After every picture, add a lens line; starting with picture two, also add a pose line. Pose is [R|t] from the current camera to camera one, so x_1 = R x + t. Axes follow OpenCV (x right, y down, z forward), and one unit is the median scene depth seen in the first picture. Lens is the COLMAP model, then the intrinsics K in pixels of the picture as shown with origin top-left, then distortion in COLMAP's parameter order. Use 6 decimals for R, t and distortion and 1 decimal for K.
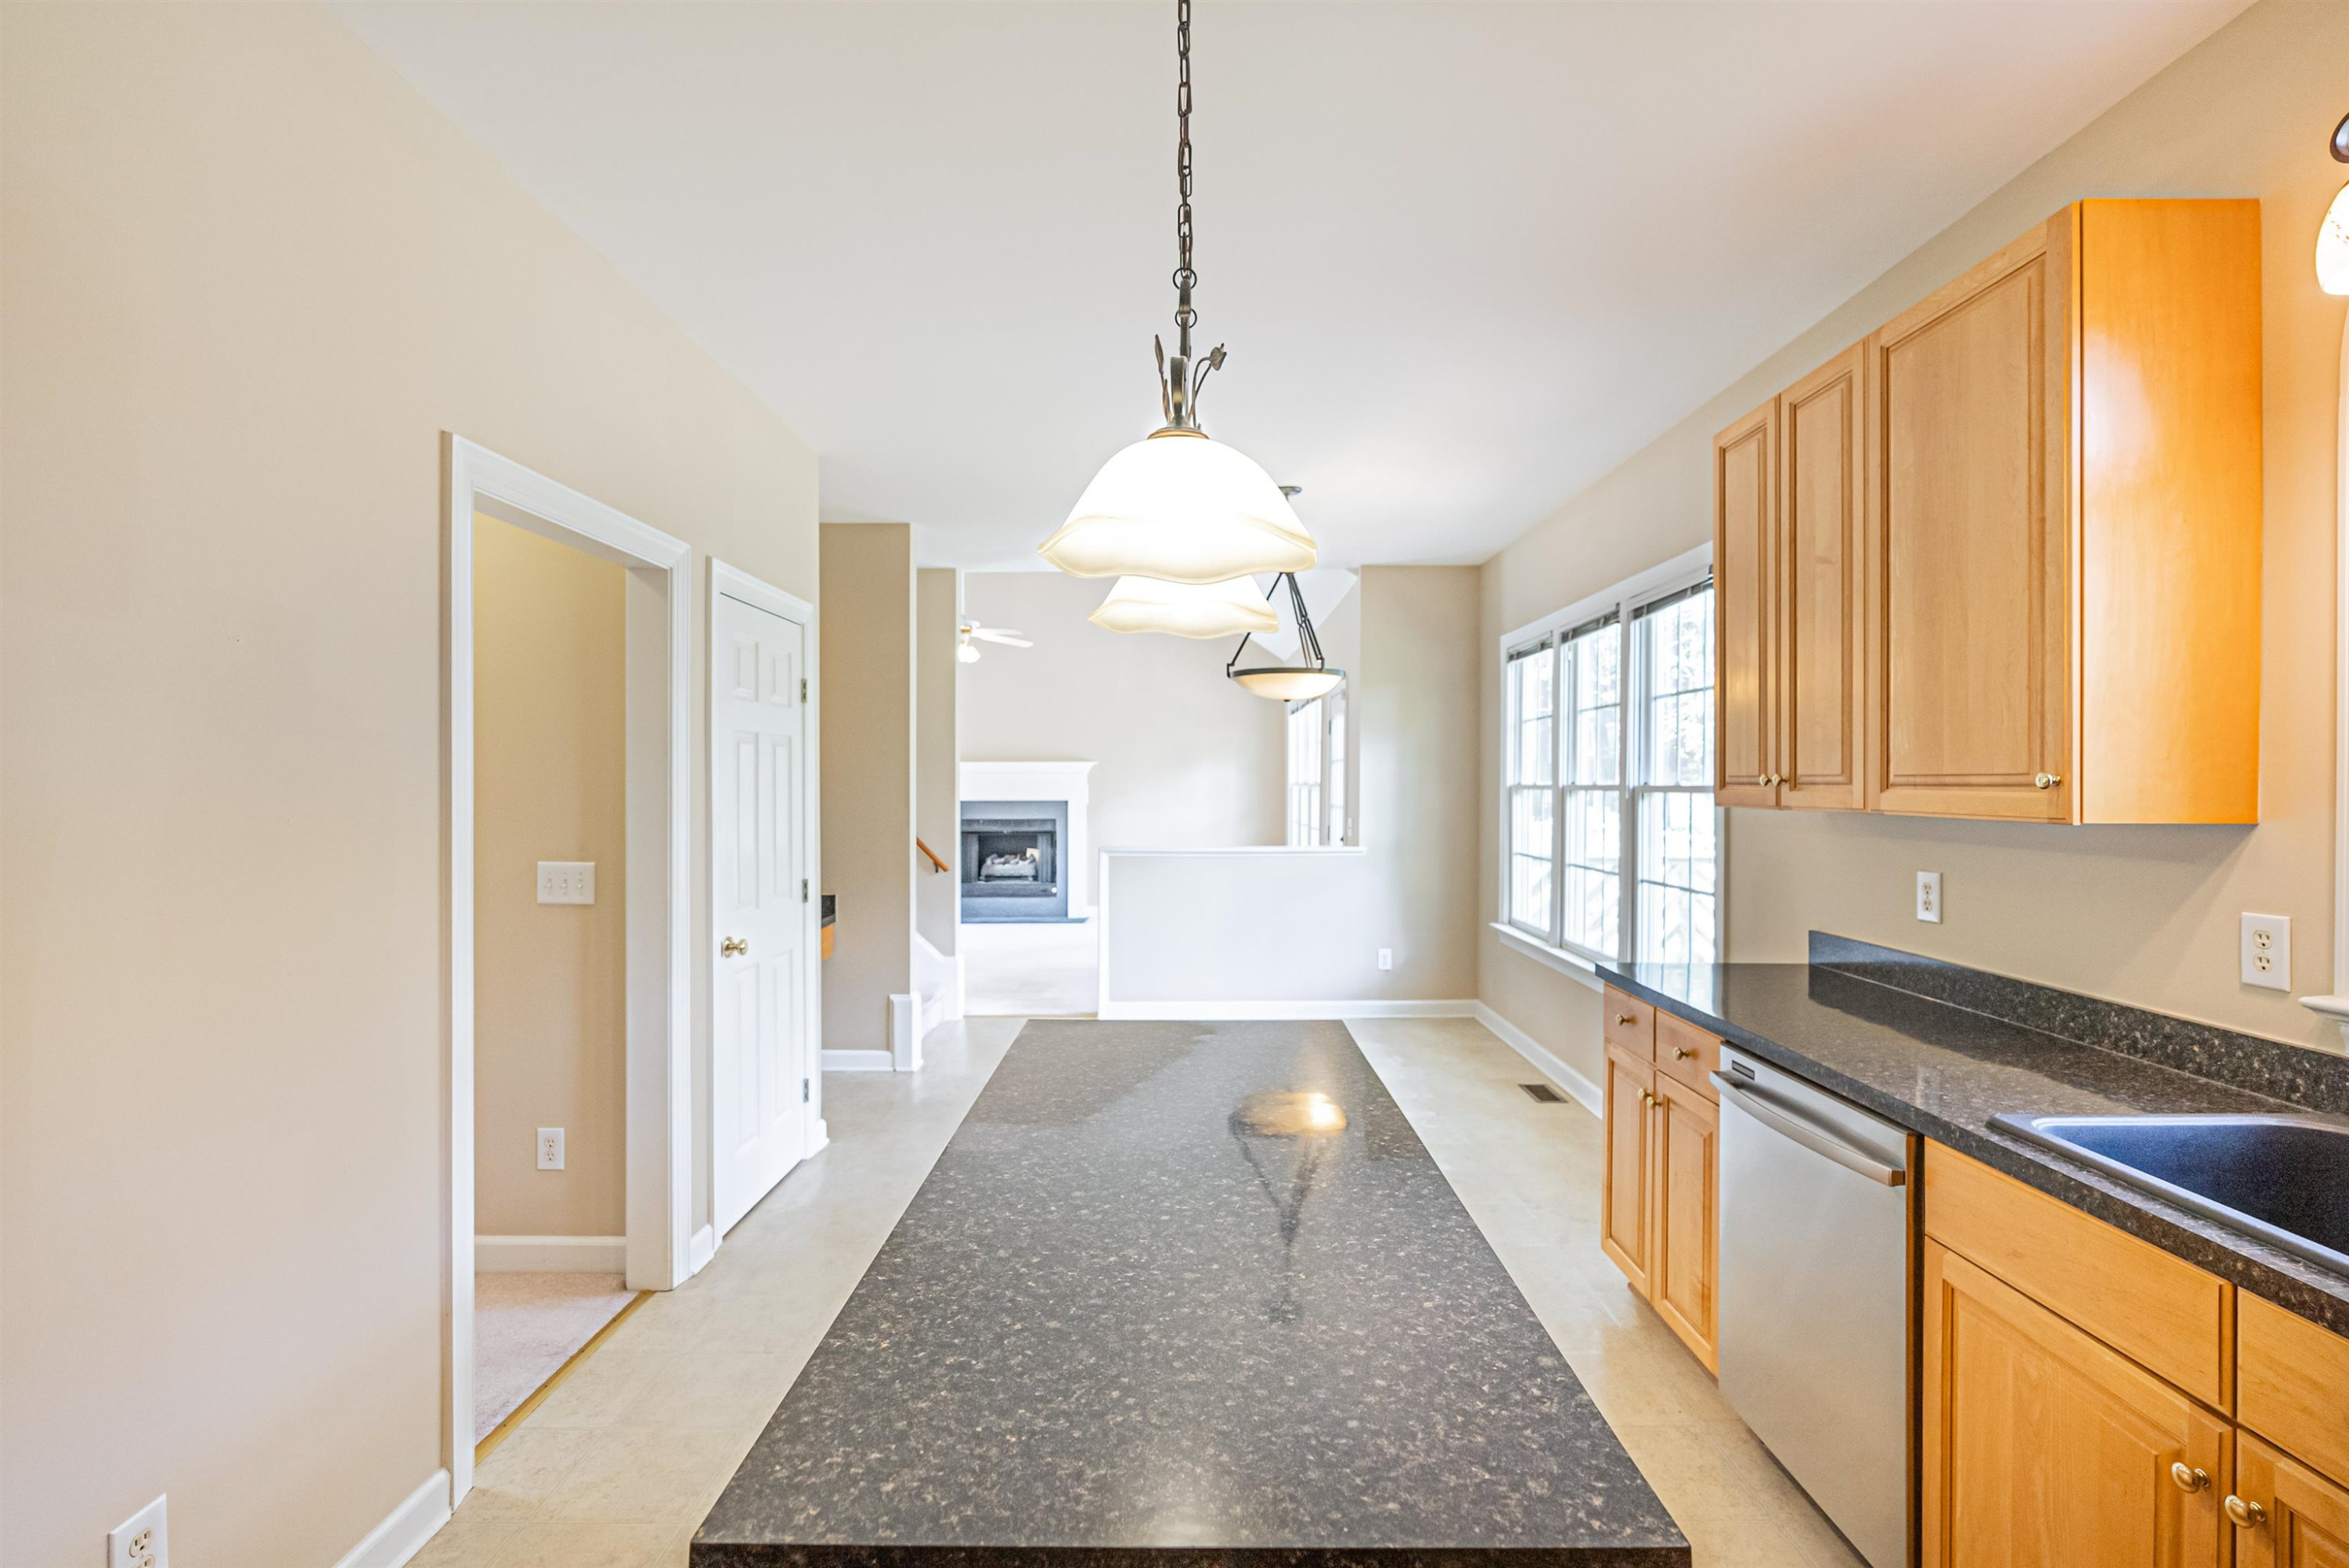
lens RADIAL K [[1060.2, 0, 1173.4], [0, 1060.2, 787.8], [0, 0, 1]] dist [-0.008670, 0.001603]
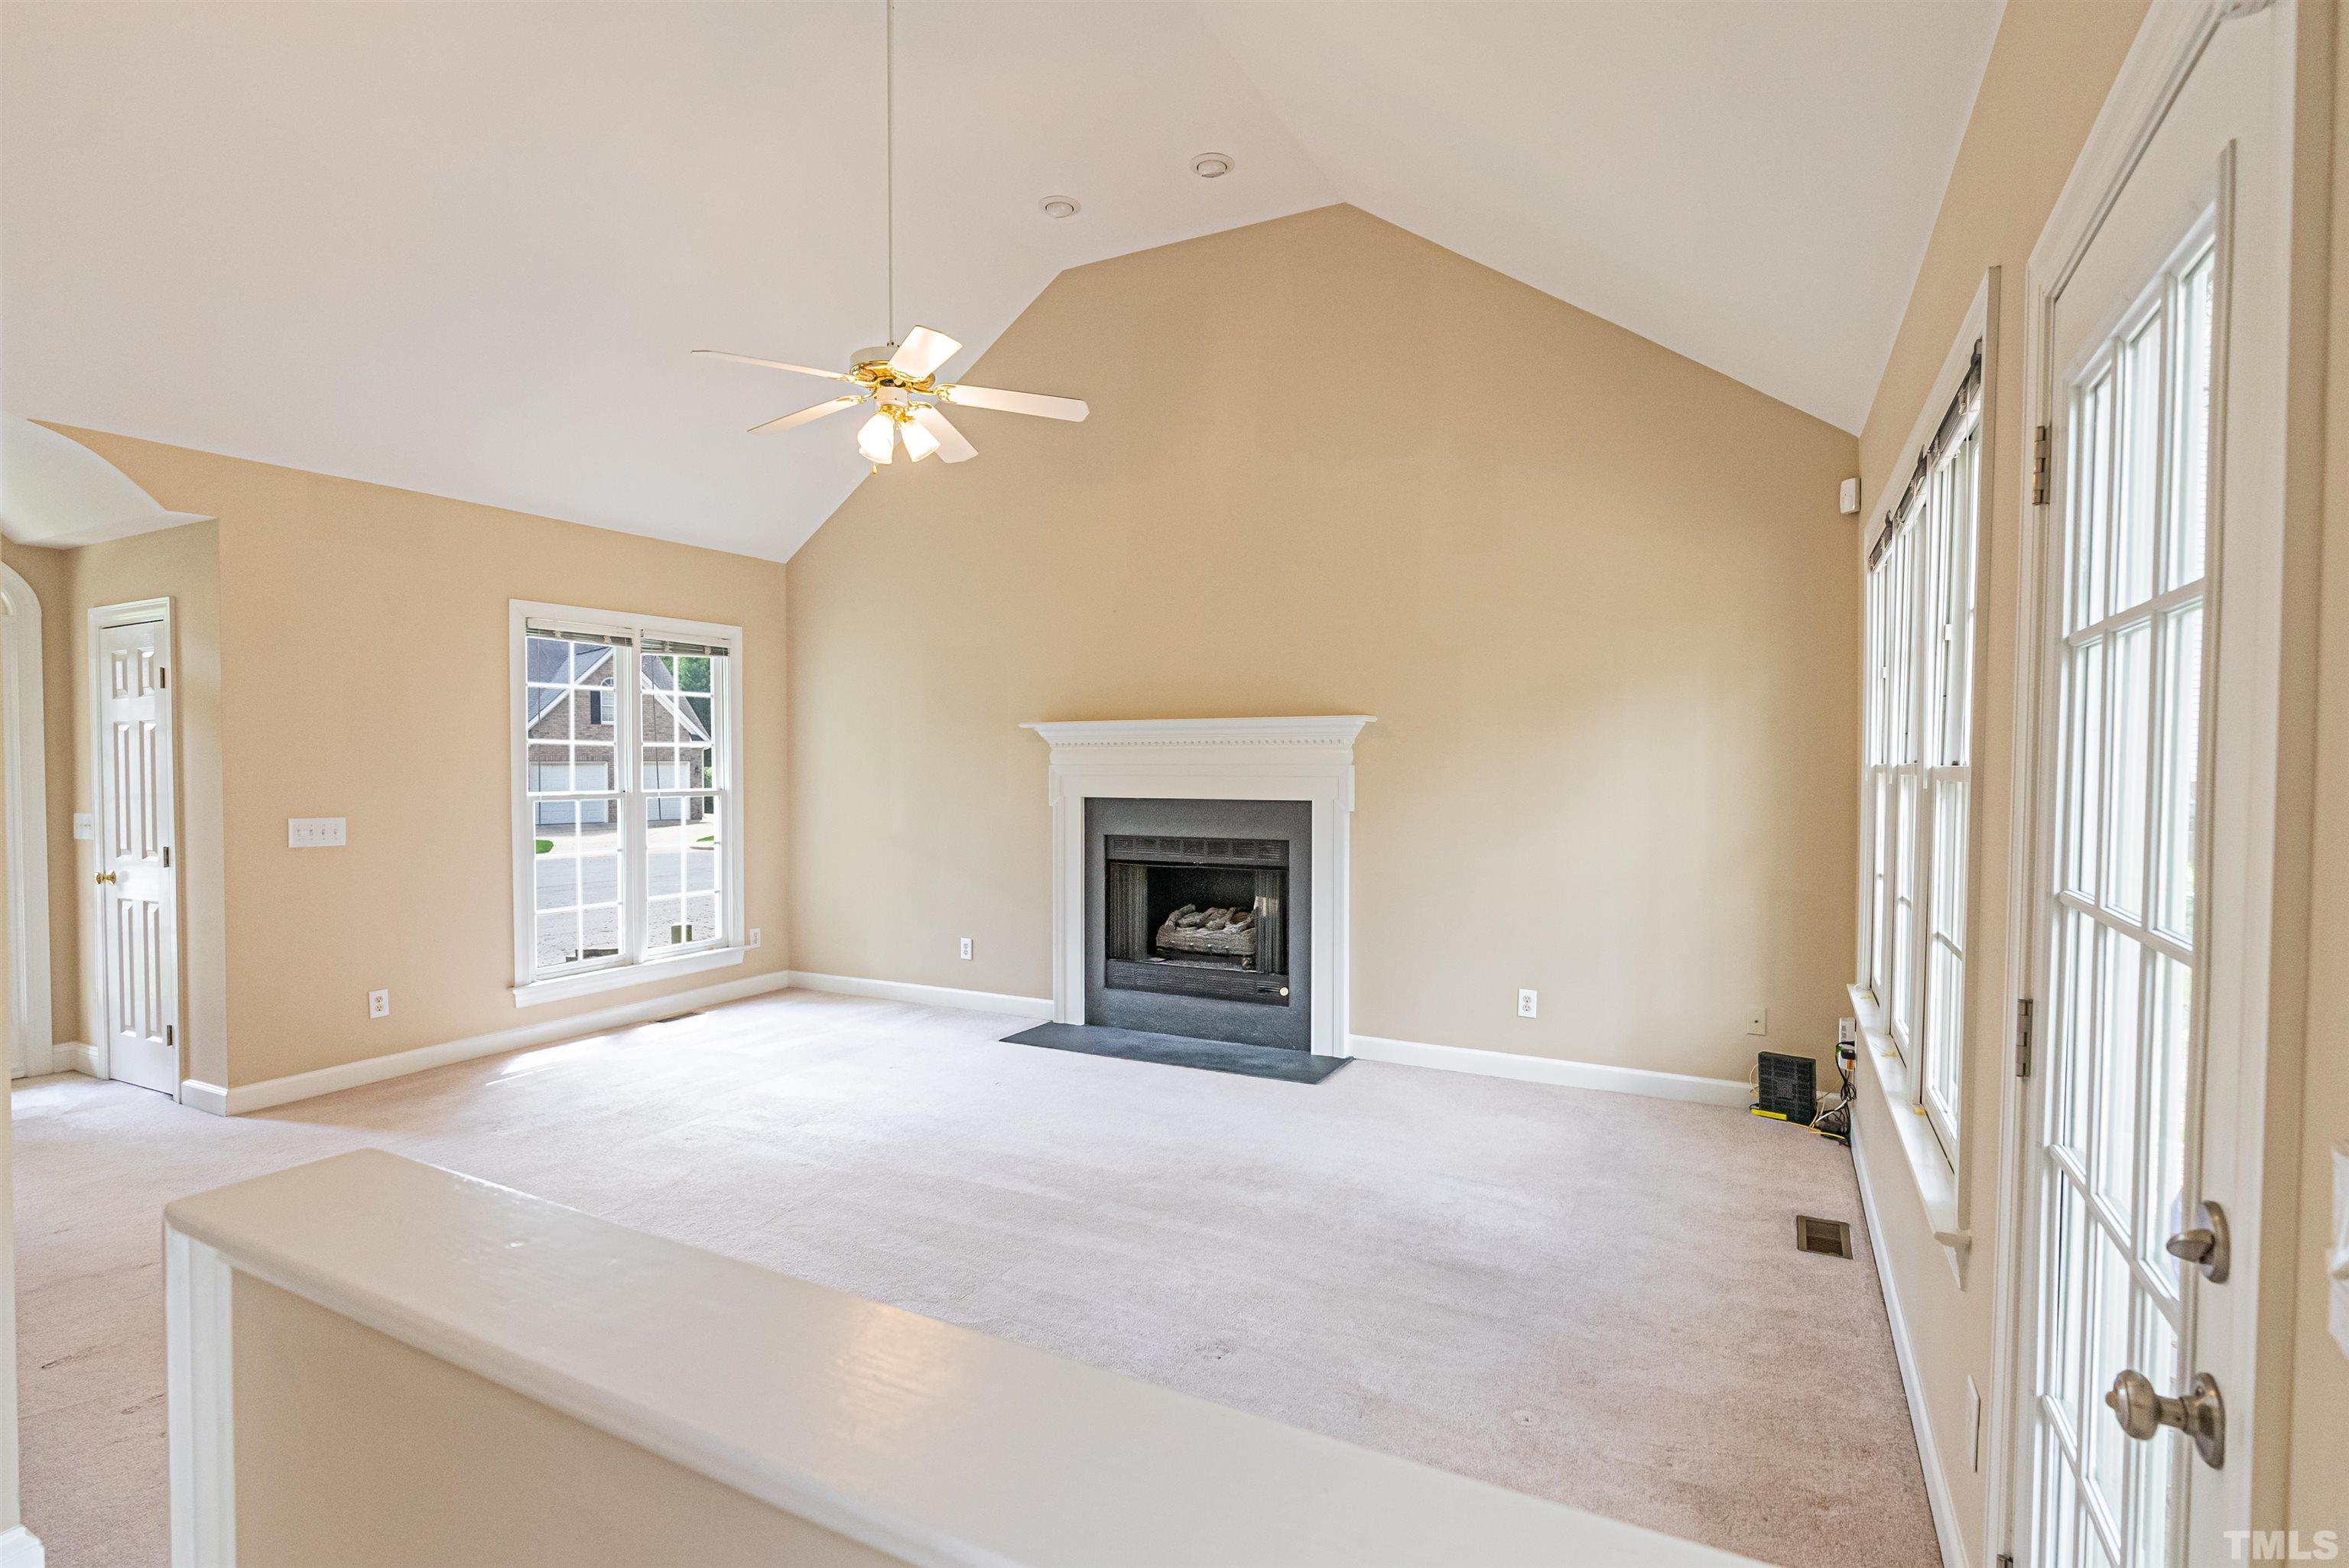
lens RADIAL K [[1131.3, 0, 1181.7], [0, 1131.3, 790.5], [0, 0, 1]] dist [0.001208, 0.000042]
pose [[0.892228, 0.006152, -0.451543, 0.072783], [0.000982, 0.999878, 0.015564, -0.000431], [0.451584, -0.014330, 0.892114, 0.531308]]
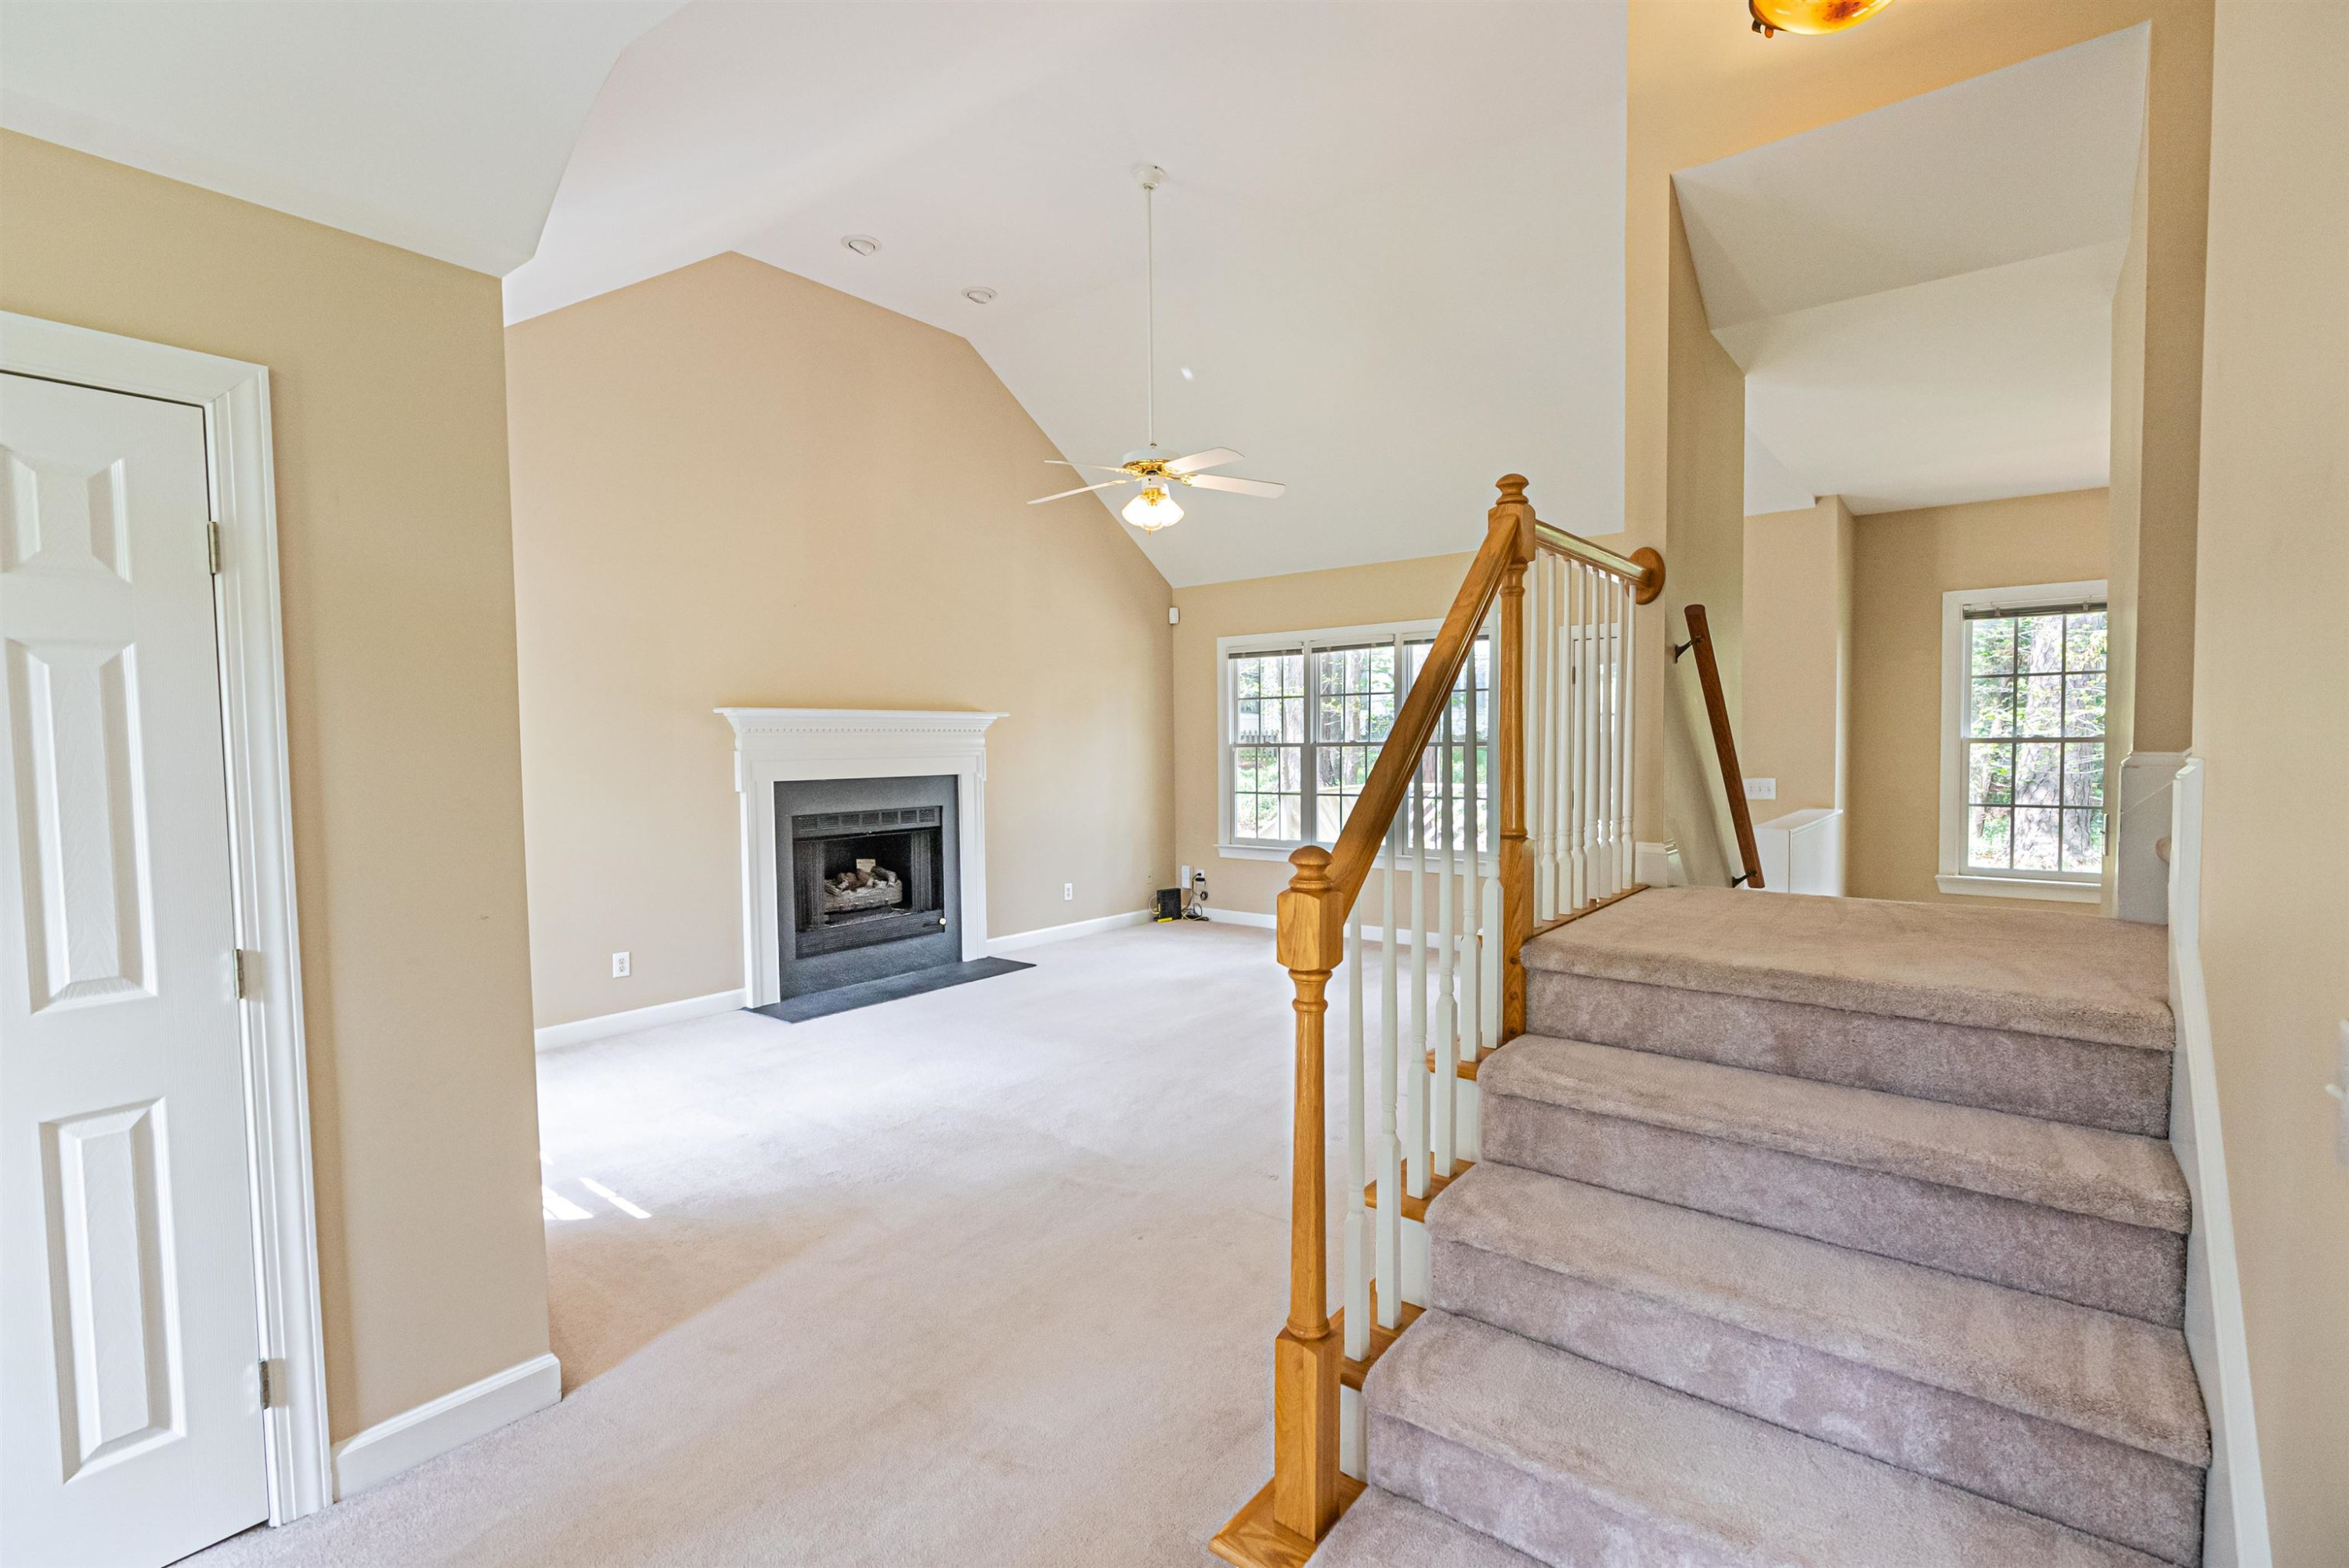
lens RADIAL K [[1060.2, 0, 1180.0], [0, 1060.2, 788.1], [0, 0, 1]] dist [-0.008670, 0.001603]
pose [[0.607923, -0.043301, 0.792815, -0.512405], [0.013753, 0.998936, 0.044013, -0.005961], [-0.793877, -0.015853, 0.607872, 0.515558]]
